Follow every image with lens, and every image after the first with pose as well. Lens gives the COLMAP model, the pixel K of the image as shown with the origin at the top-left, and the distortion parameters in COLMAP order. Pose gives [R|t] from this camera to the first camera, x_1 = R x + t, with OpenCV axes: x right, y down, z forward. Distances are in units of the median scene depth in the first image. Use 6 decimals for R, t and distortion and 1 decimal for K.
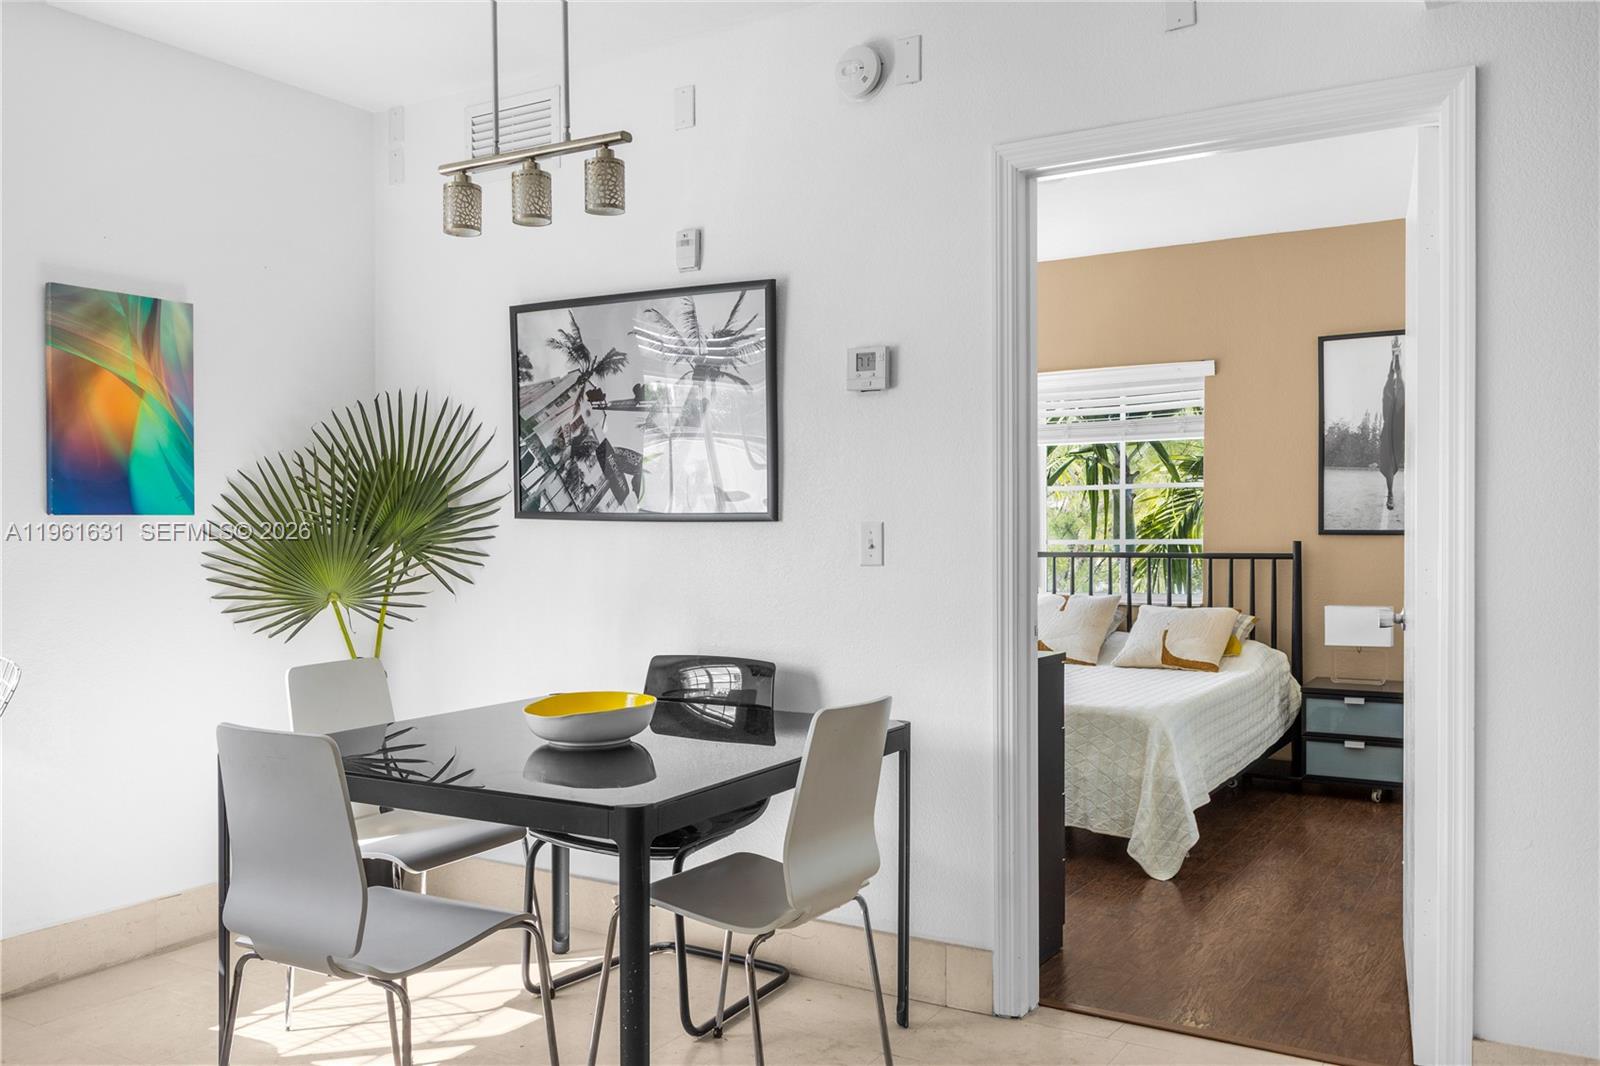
lens RADIAL K [[1332.8, 0, 793.5], [0, 1332.8, 531.4], [0, 0, 1]] dist [0.024035, -0.006047]
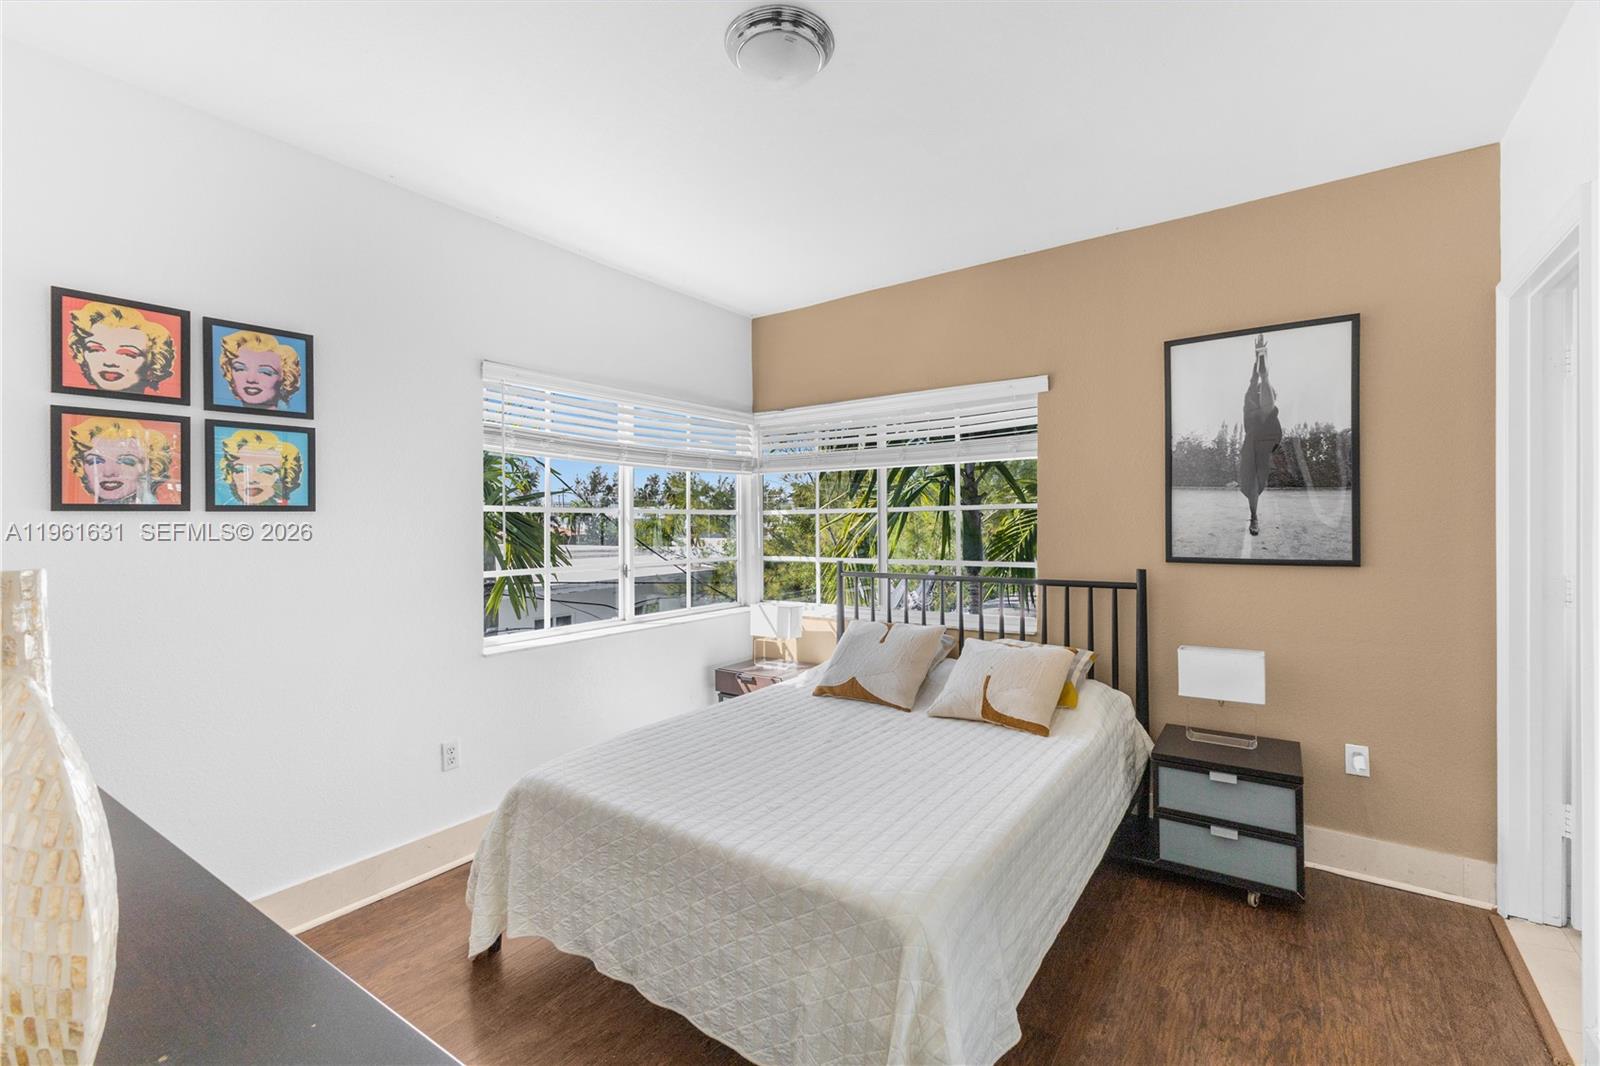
lens RADIAL K [[703.9, 0, 789.6], [0, 703.9, 518.2], [0, 0, 1]] dist [0.016458, -0.000312]
pose [[0.997281, -0.002547, -0.073655, 0.281257], [0.001760, 0.999941, -0.010754, -0.035780], [0.073678, 0.010595, 0.997226, 0.813348]]
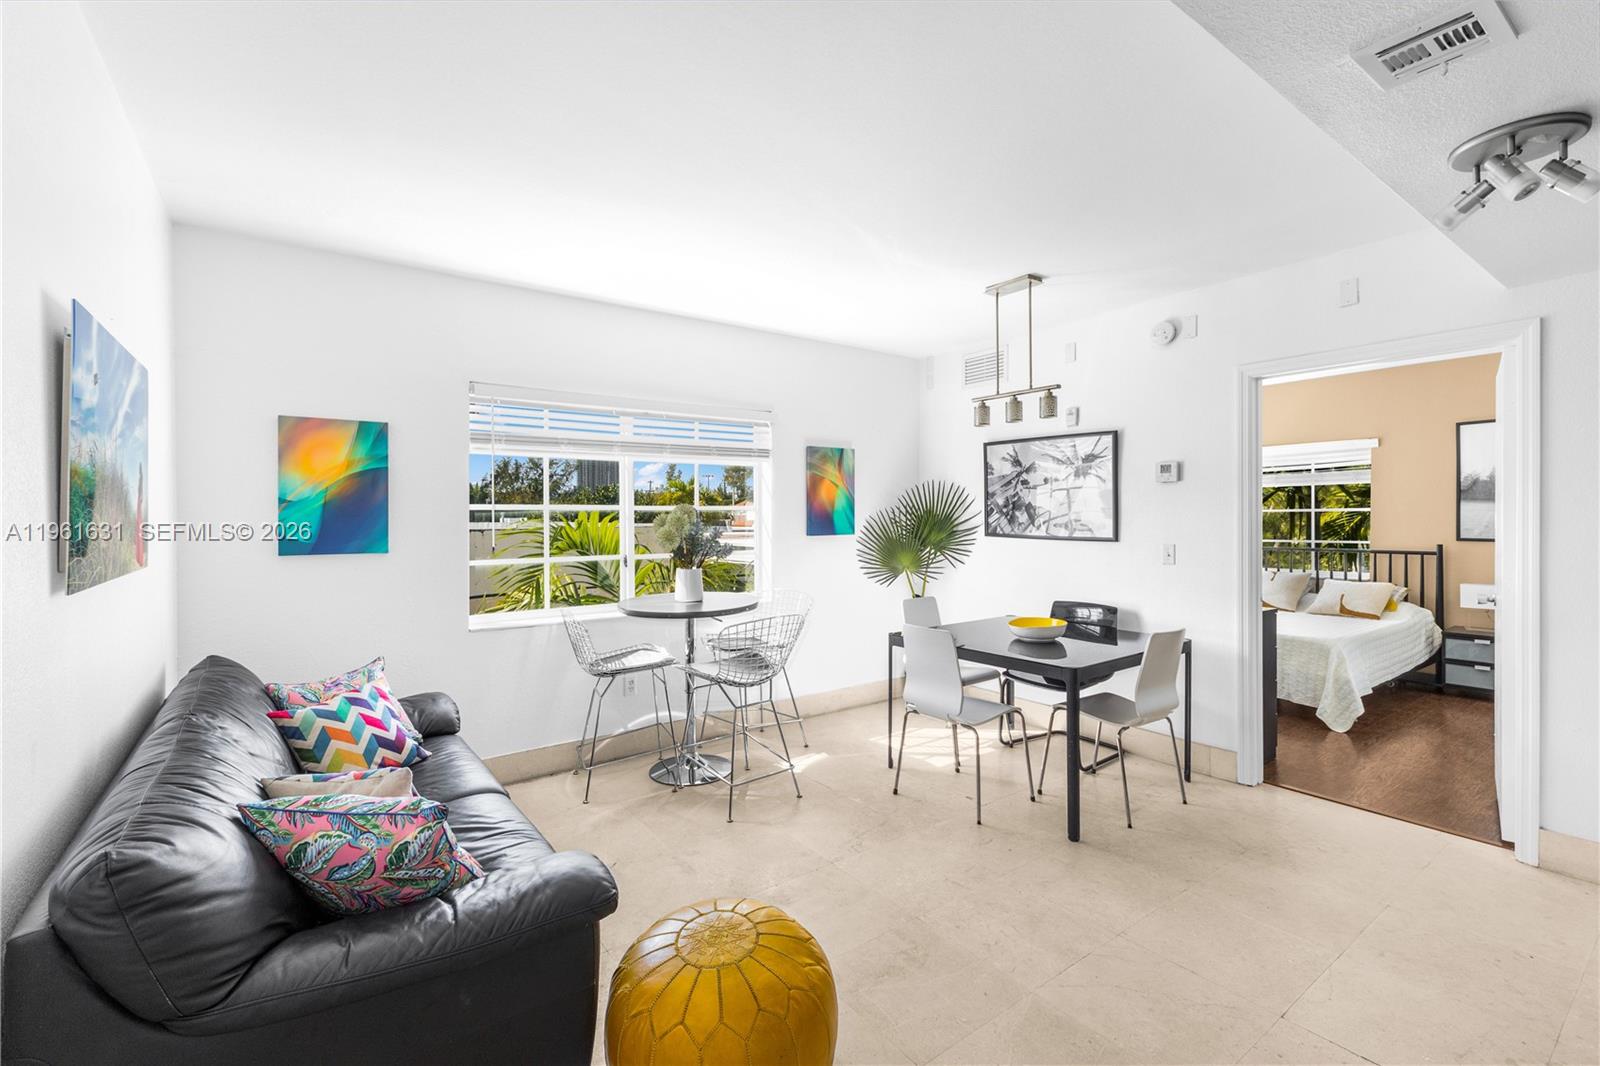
lens RADIAL K [[703.9, 0, 789.6], [0, 703.9, 518.2], [0, 0, 1]] dist [0.016458, -0.000312]
pose [[0.923614, 0.000890, -0.383322, -0.057391], [-0.000960, 1.000000, 0.000008, -0.040118], [0.383322, 0.000361, 0.923615, -0.232546]]
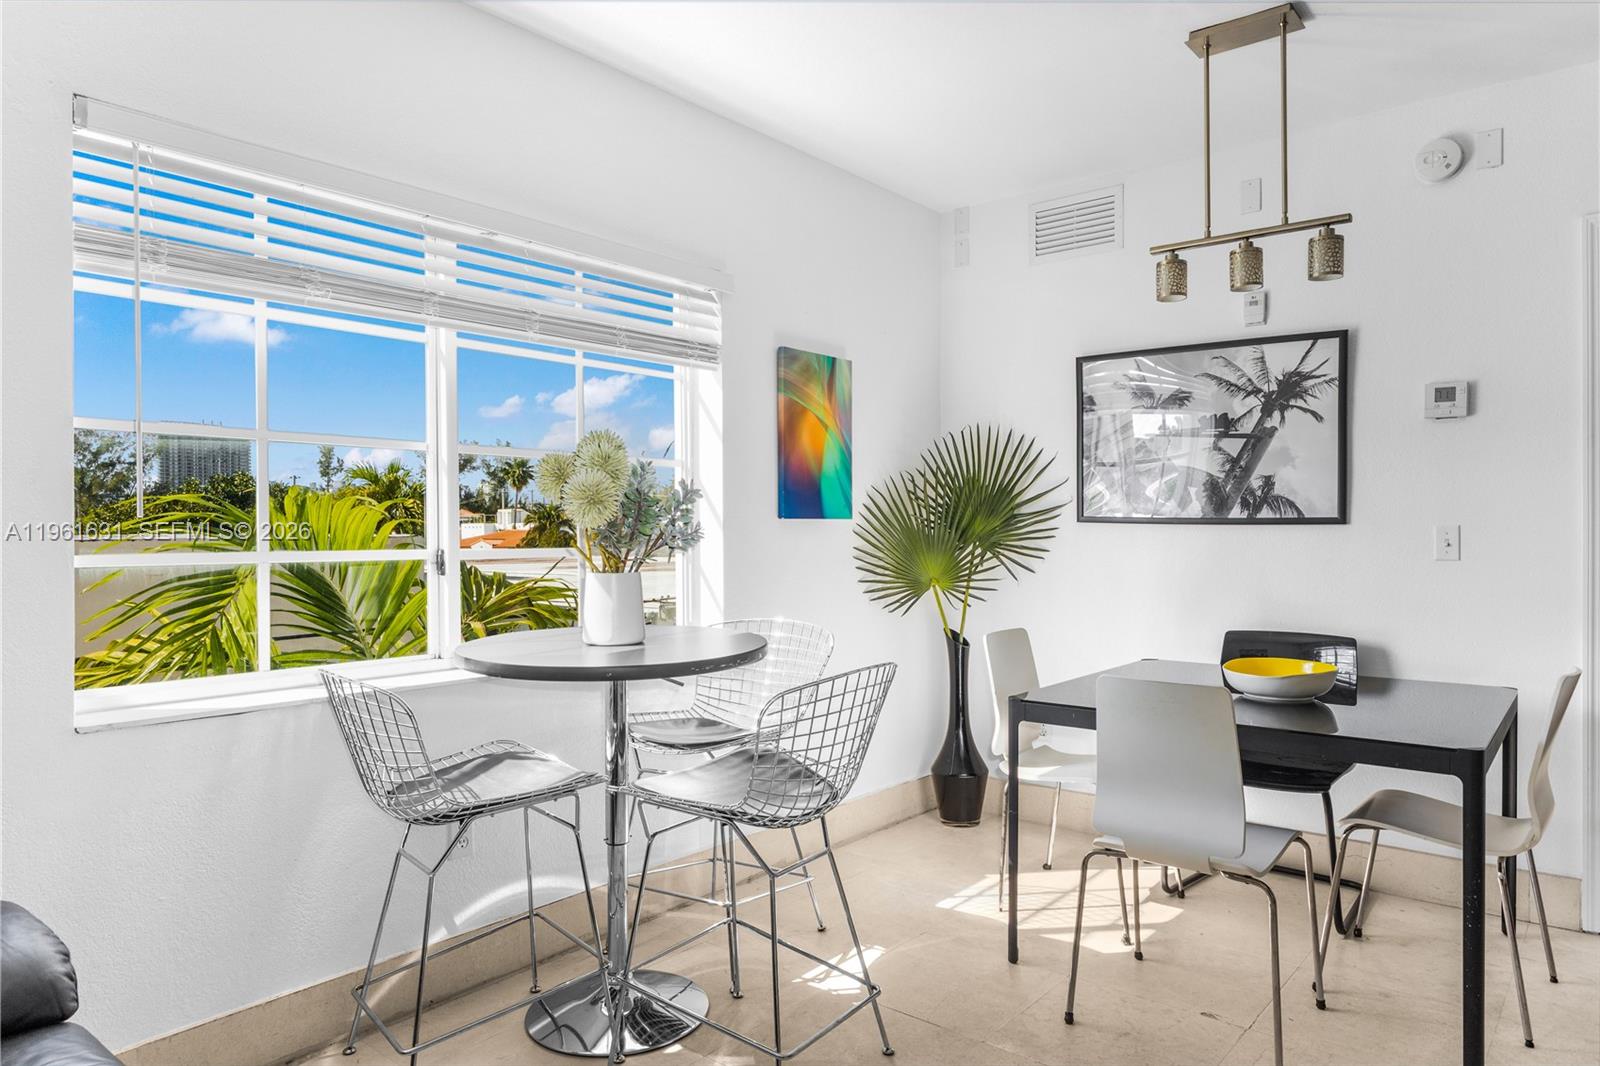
lens RADIAL K [[1044.6, 0, 800.0], [0, 1044.6, 533.0], [0, 0, 1]] dist [0.006813, 0.002781]
pose [[0.990654, 0.002492, -0.136375, -0.338499], [-0.003025, 0.999989, -0.003700, 0.005278], [0.136364, 0.004078, 0.990650, -0.034075]]
